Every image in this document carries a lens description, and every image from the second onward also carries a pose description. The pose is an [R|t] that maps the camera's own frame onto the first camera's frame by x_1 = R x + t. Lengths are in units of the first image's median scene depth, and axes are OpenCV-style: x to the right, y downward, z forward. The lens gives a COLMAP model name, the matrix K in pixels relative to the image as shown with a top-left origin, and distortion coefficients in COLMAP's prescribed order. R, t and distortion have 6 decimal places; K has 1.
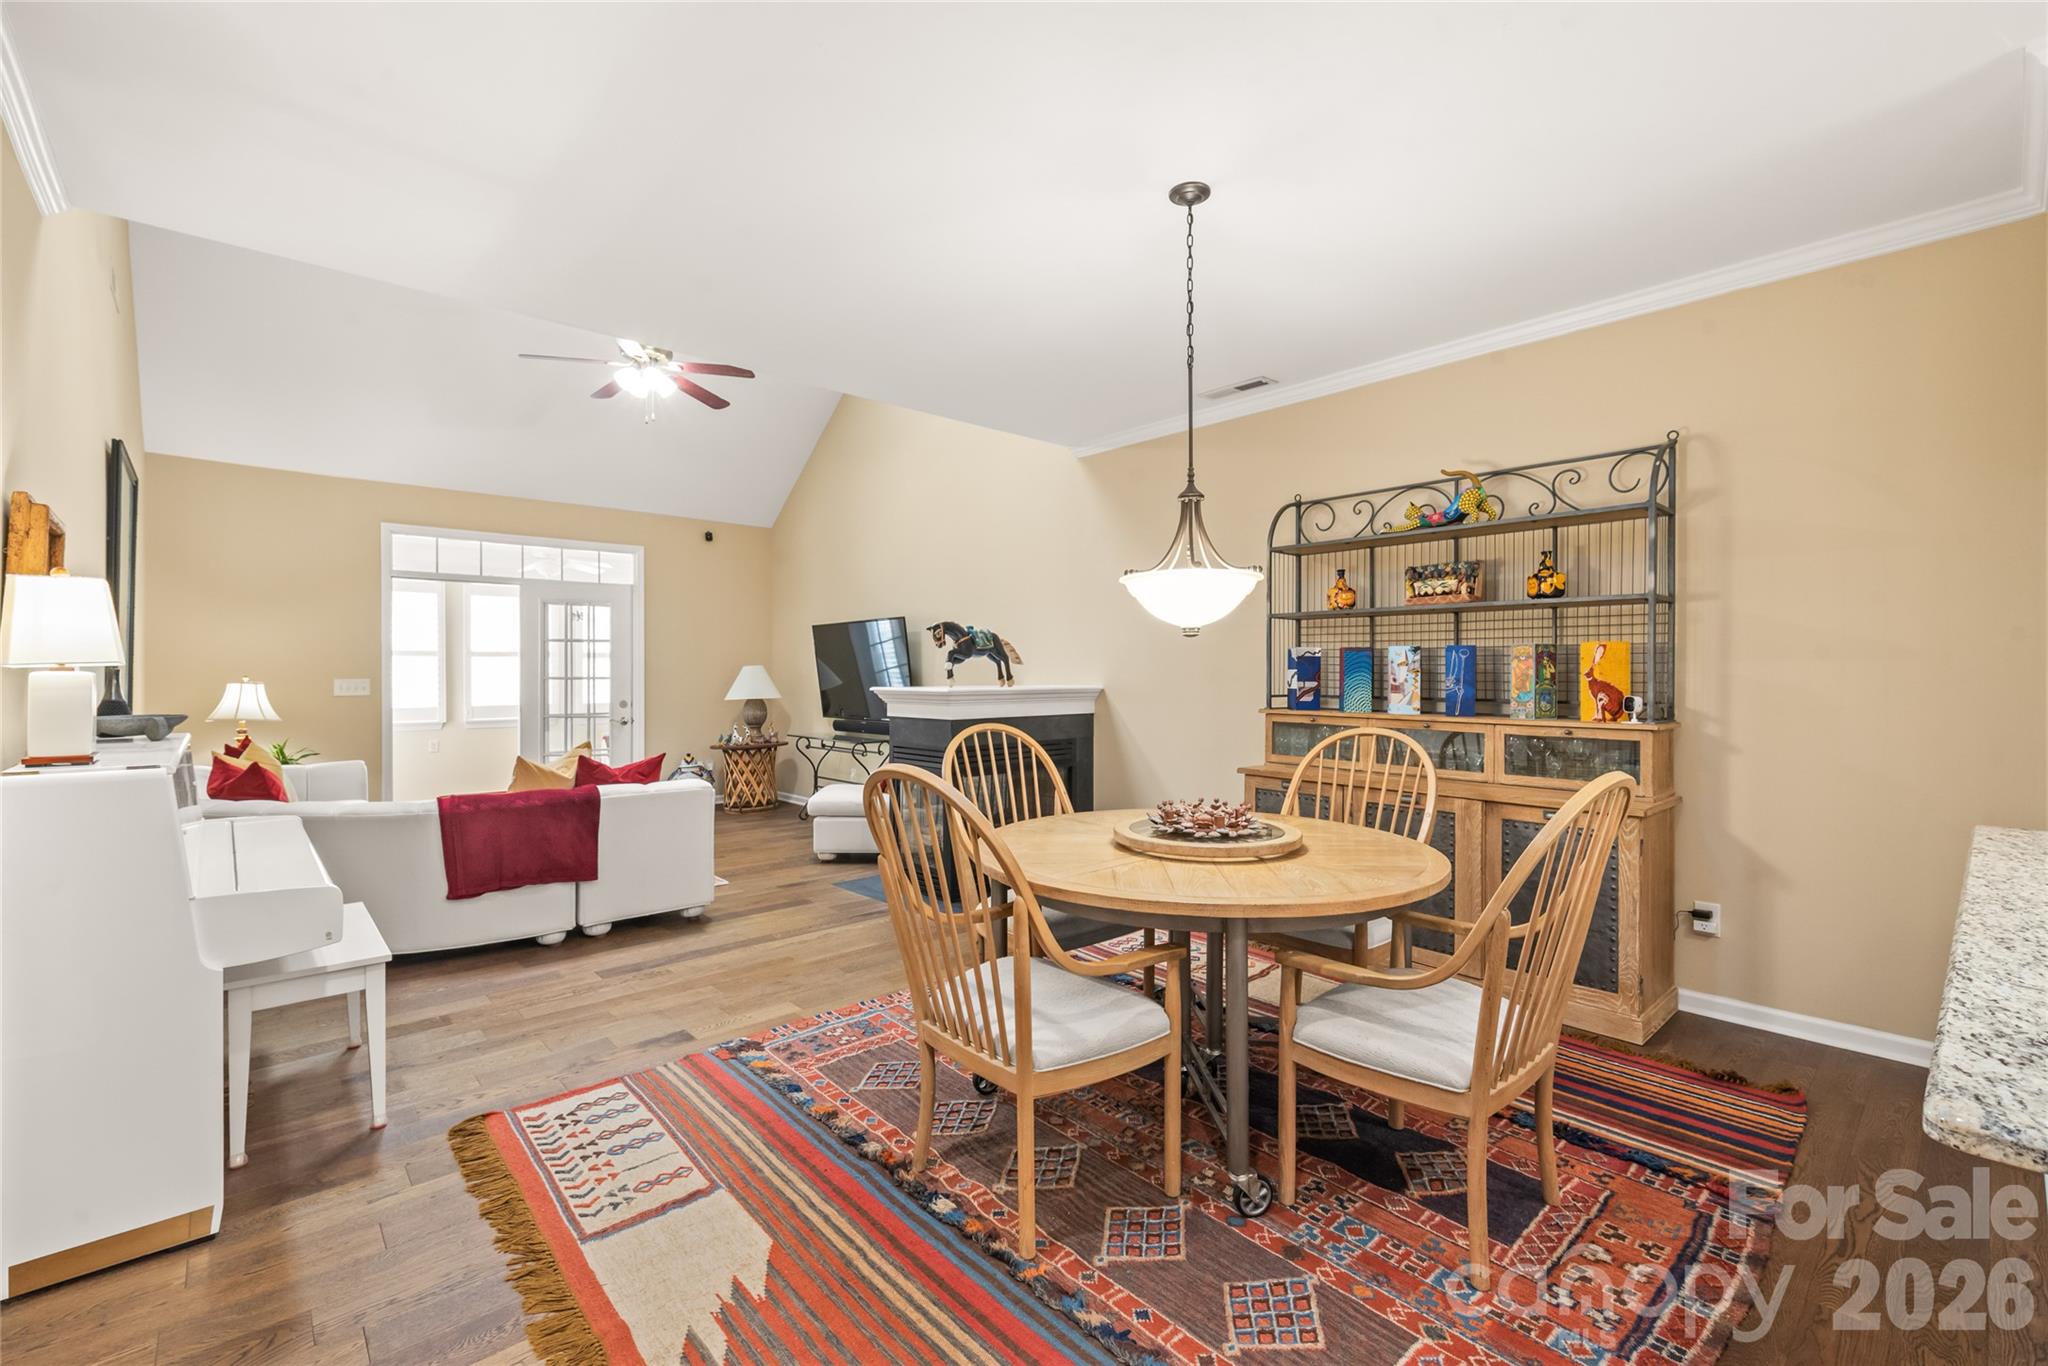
lens RADIAL K [[872.8, 0, 1013.0], [0, 872.8, 671.7], [0, 0, 1]] dist [-0.000314, -0.000620]
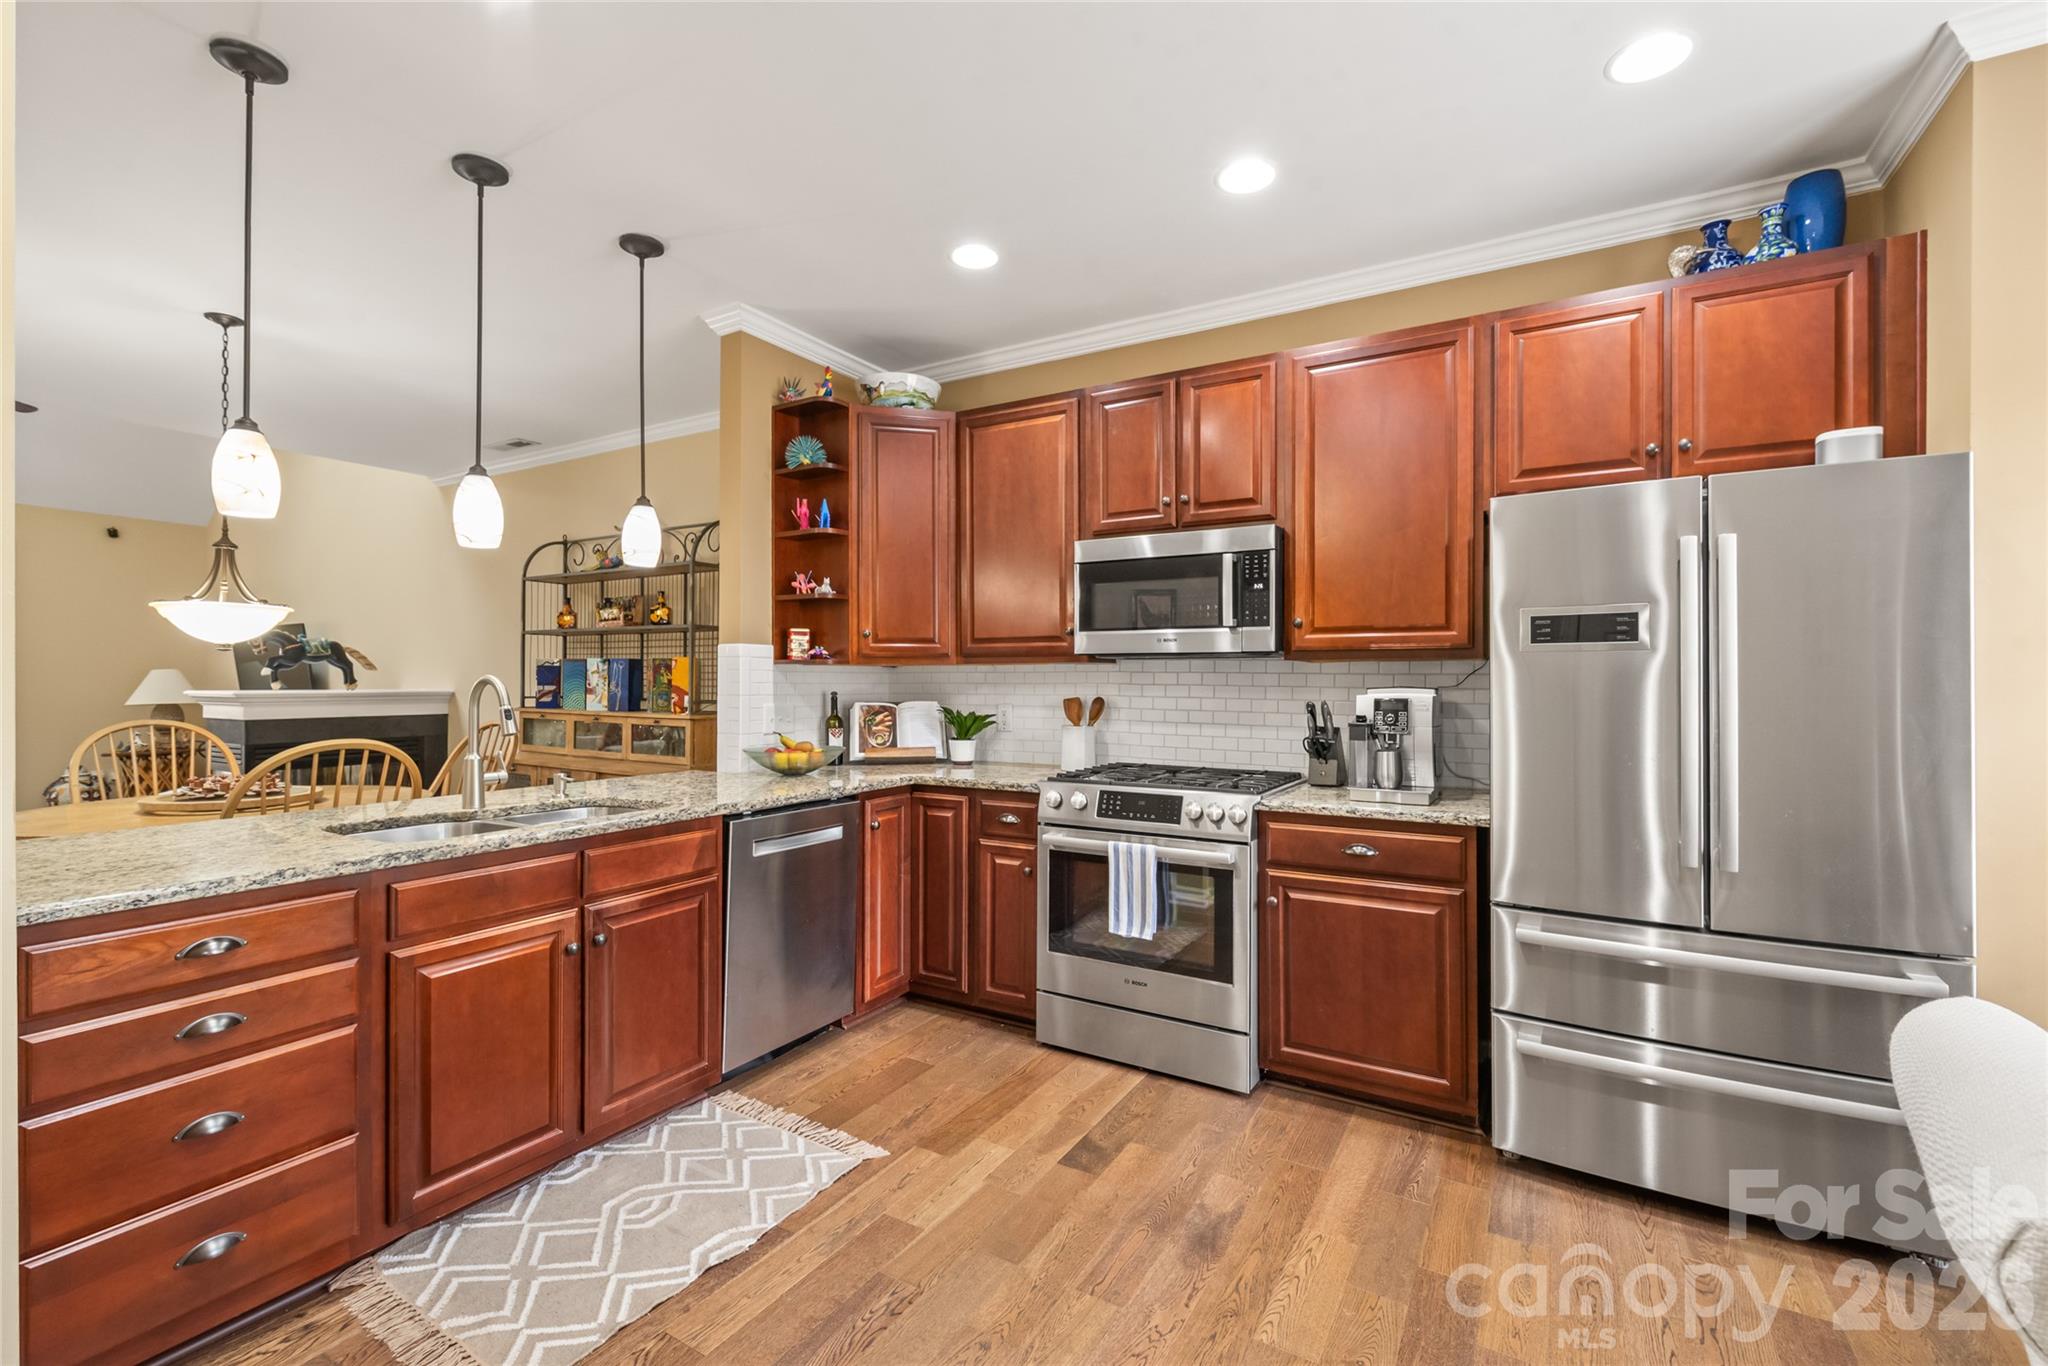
lens RADIAL K [[872.8, 0, 1043.1], [0, 872.8, 682.6], [0, 0, 1]] dist [-0.000314, -0.000620]
pose [[0.946528, 0.000399, 0.322620, 0.607044], [-0.003879, 0.999941, 0.010143, -0.008466], [-0.322597, -0.010852, 0.946474, -0.411850]]
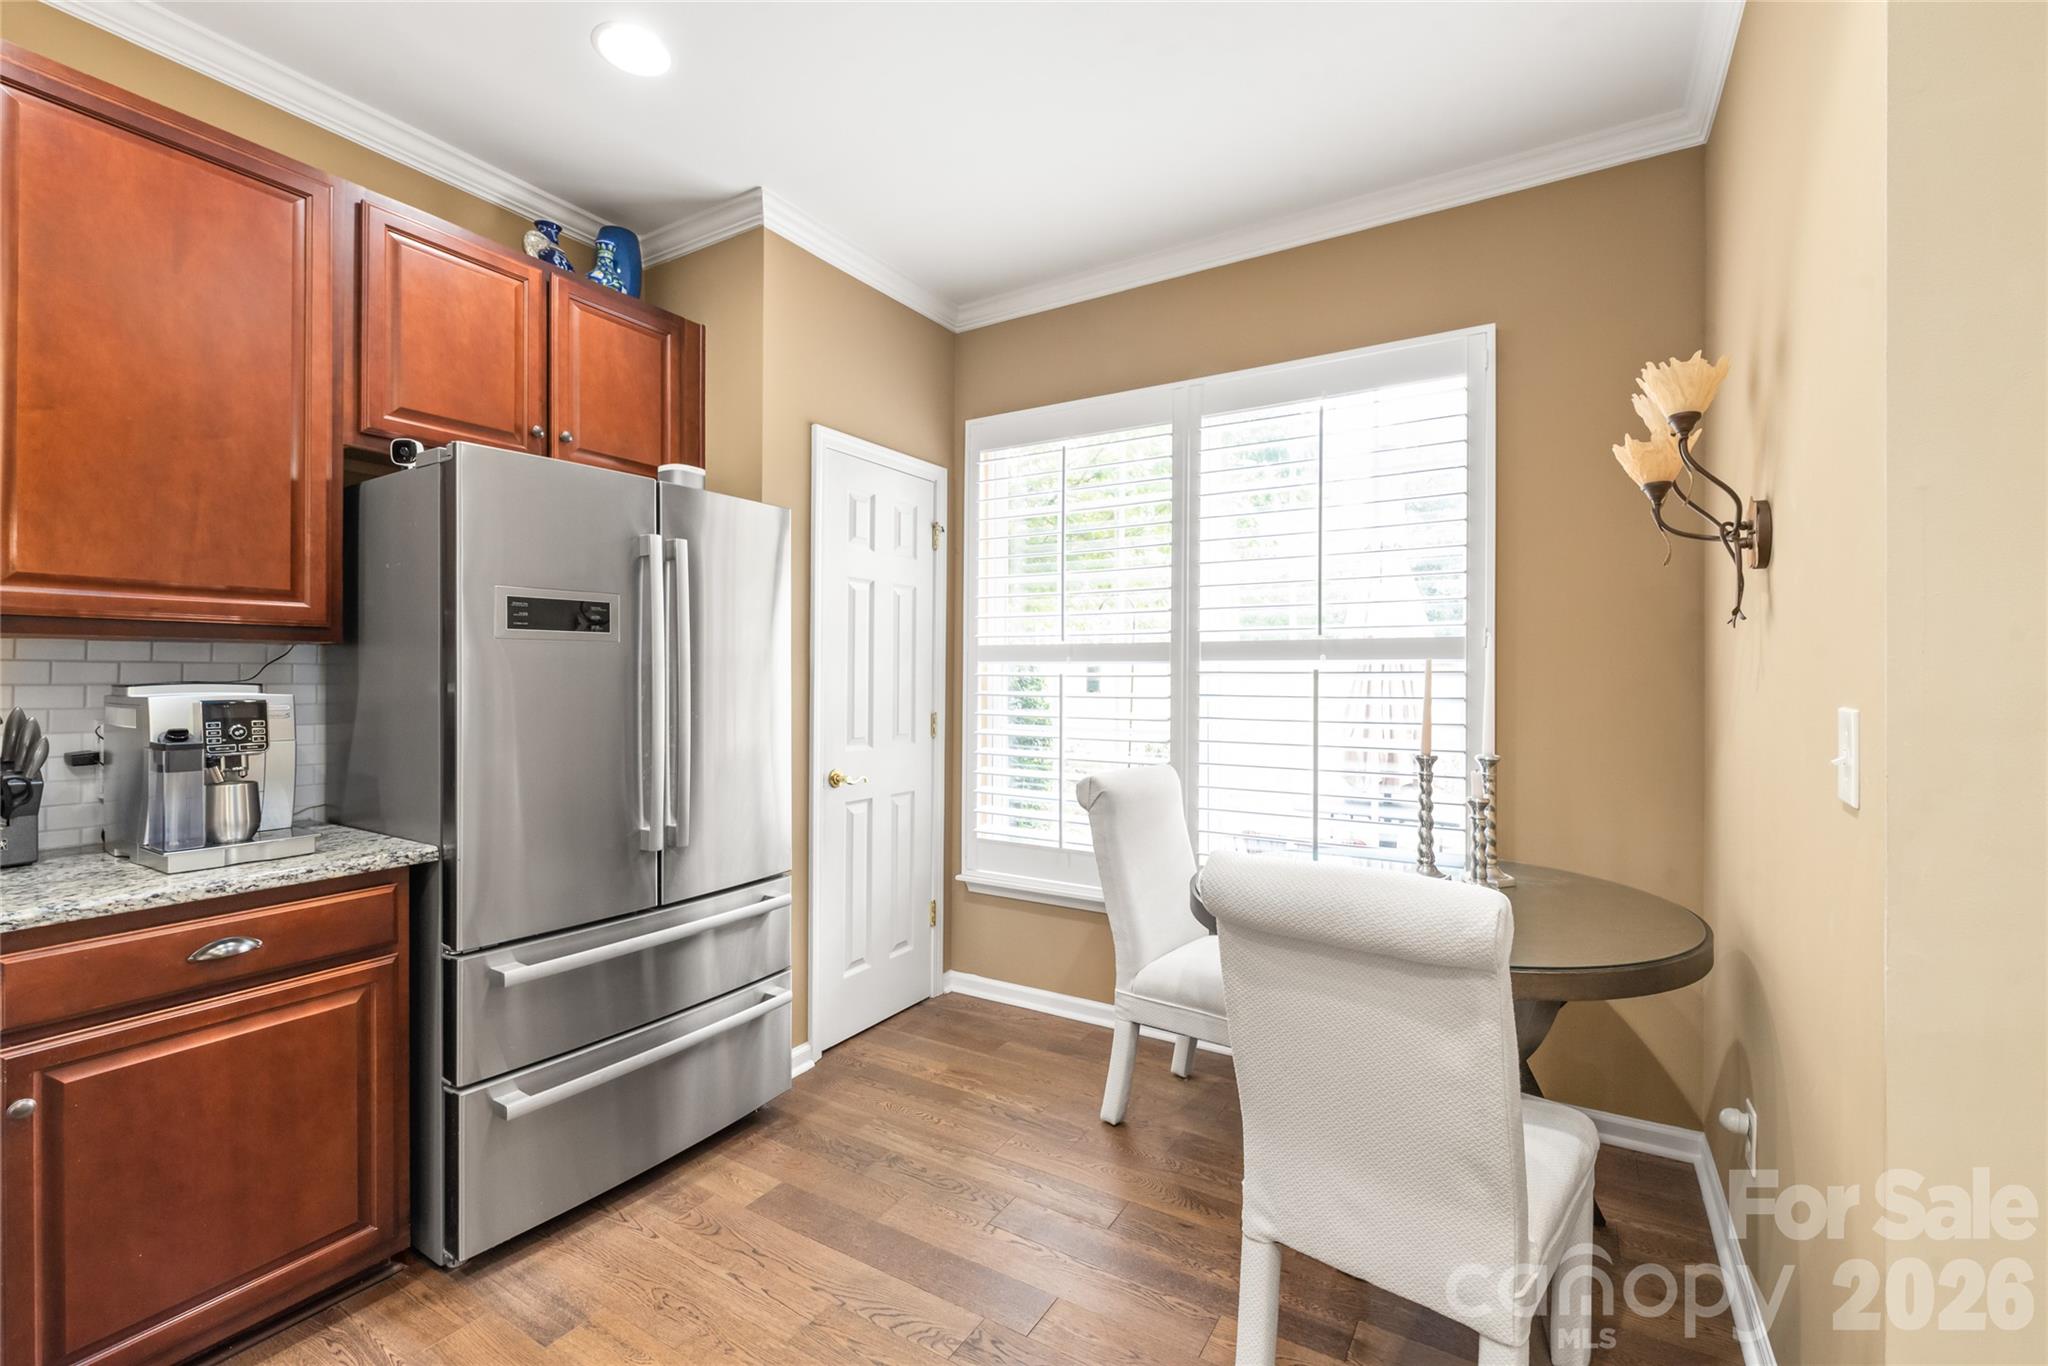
lens RADIAL K [[872.8, 0, 1022.5], [0, 872.8, 673.0], [0, 0, 1]] dist [-0.000314, -0.000620]
pose [[-0.297300, -0.000217, 0.954784, 0.555321], [-0.011316, 0.999931, -0.003297, -0.006864], [-0.954717, -0.011785, -0.297282, -0.124636]]
